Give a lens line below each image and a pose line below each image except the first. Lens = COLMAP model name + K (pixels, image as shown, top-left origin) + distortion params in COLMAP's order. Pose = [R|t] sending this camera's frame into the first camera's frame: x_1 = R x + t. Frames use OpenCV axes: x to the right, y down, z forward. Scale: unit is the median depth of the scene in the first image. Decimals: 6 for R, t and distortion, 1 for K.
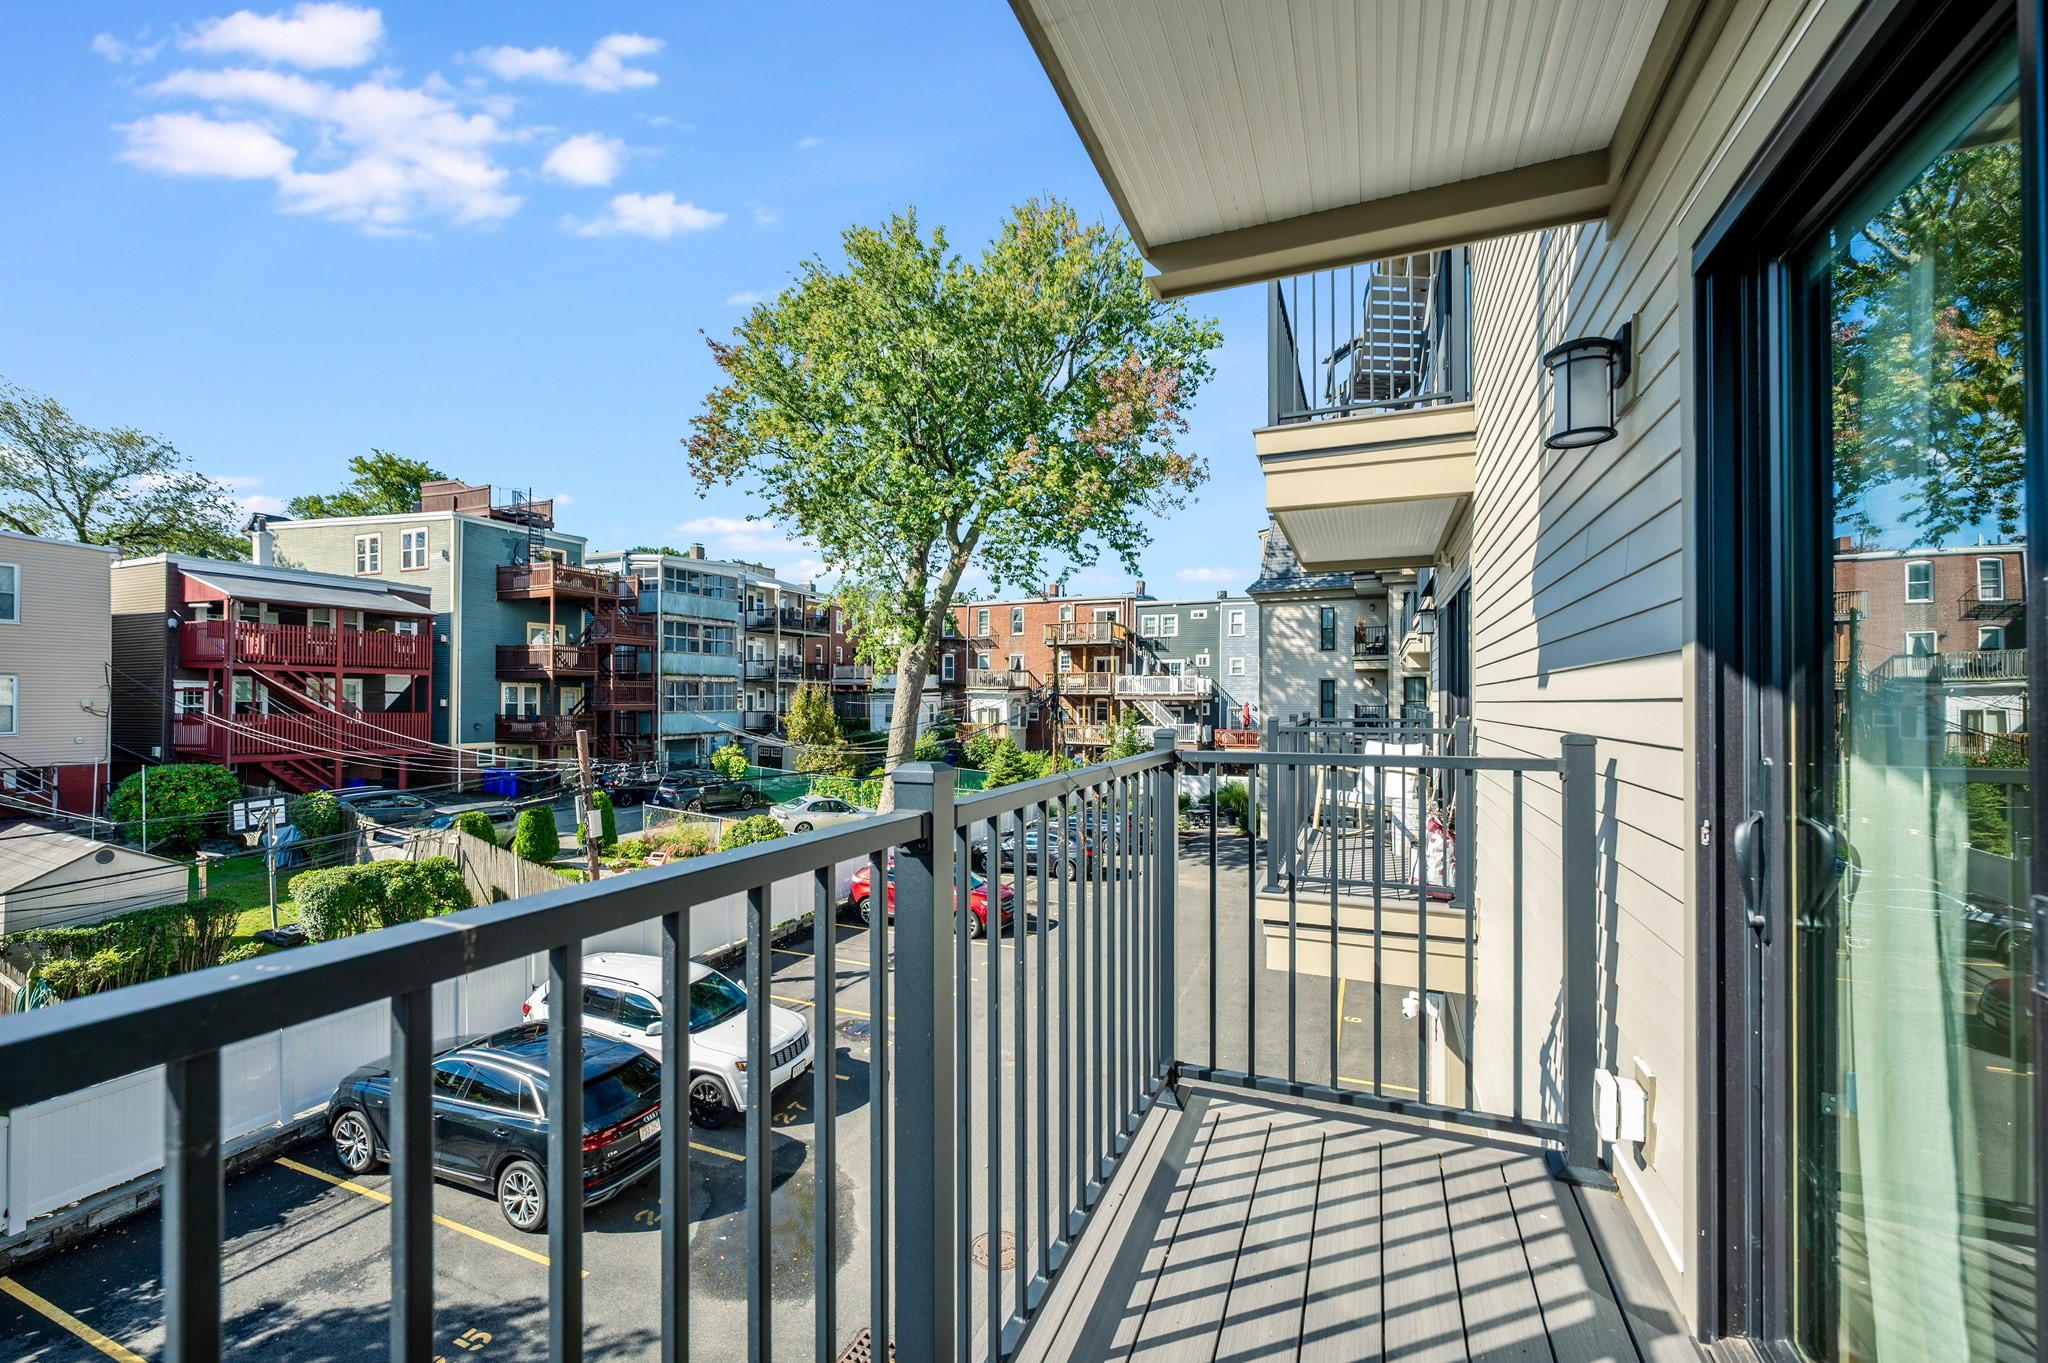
lens RADIAL K [[836.1, 0, 1018.3], [0, 836.1, 708.5], [0, 0, 1]] dist [-0.001899, -0.000193]
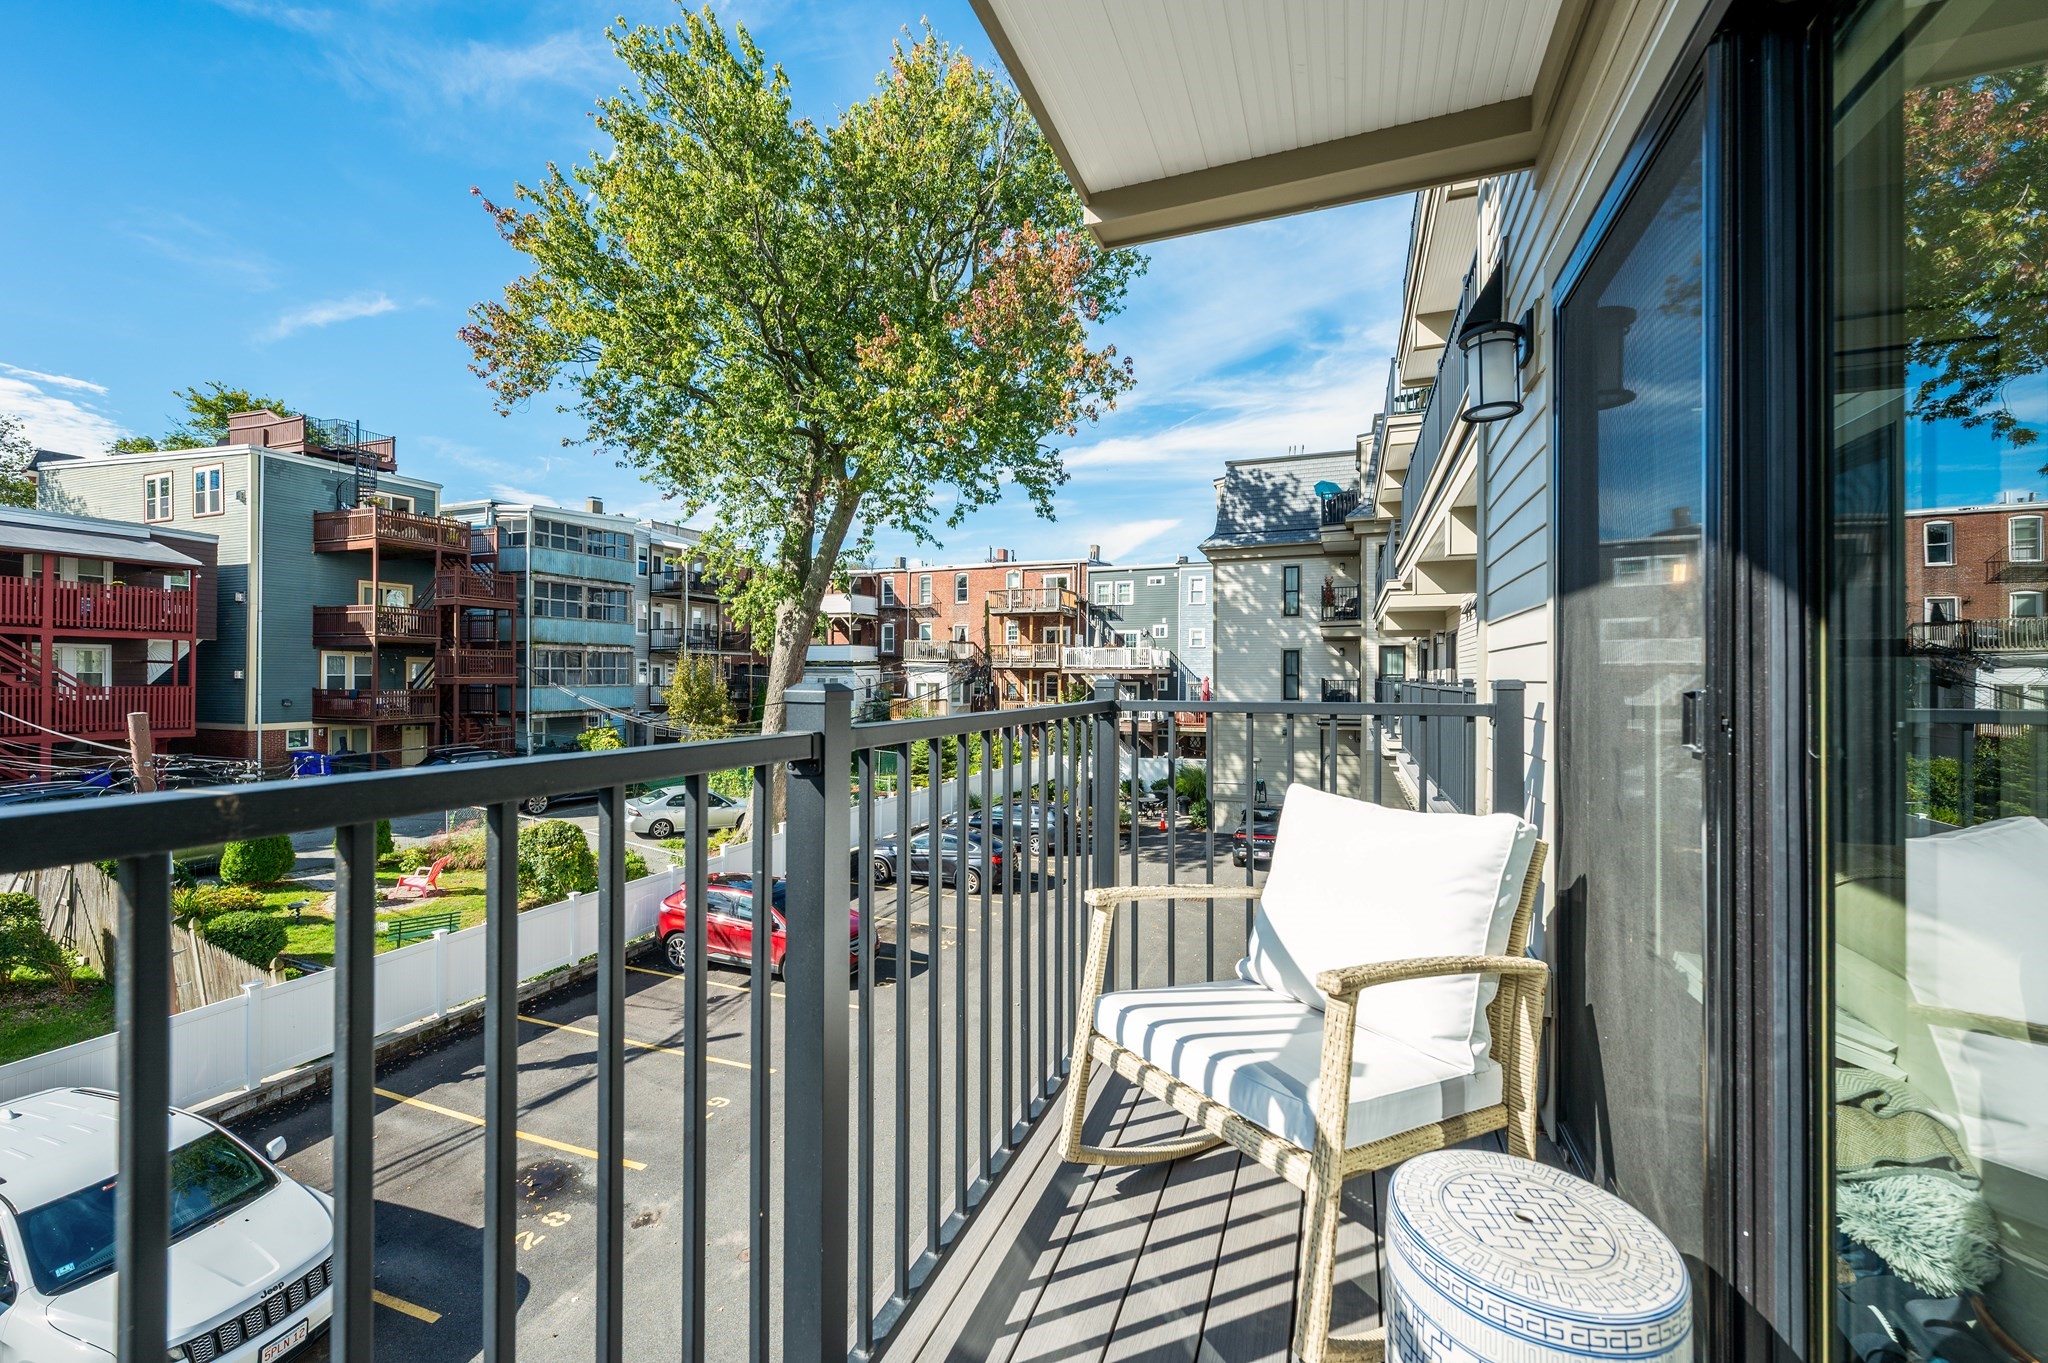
lens RADIAL K [[816.1, 0, 1024.0], [0, 816.1, 681.5], [0, 0, 1]] dist [-0.002006, -0.000012]
pose [[0.999658, 0.001757, 0.026082, 0.067062], [-0.001689, 0.999995, -0.002600, 0.000821], [-0.026087, 0.002555, 0.999656, 0.153589]]
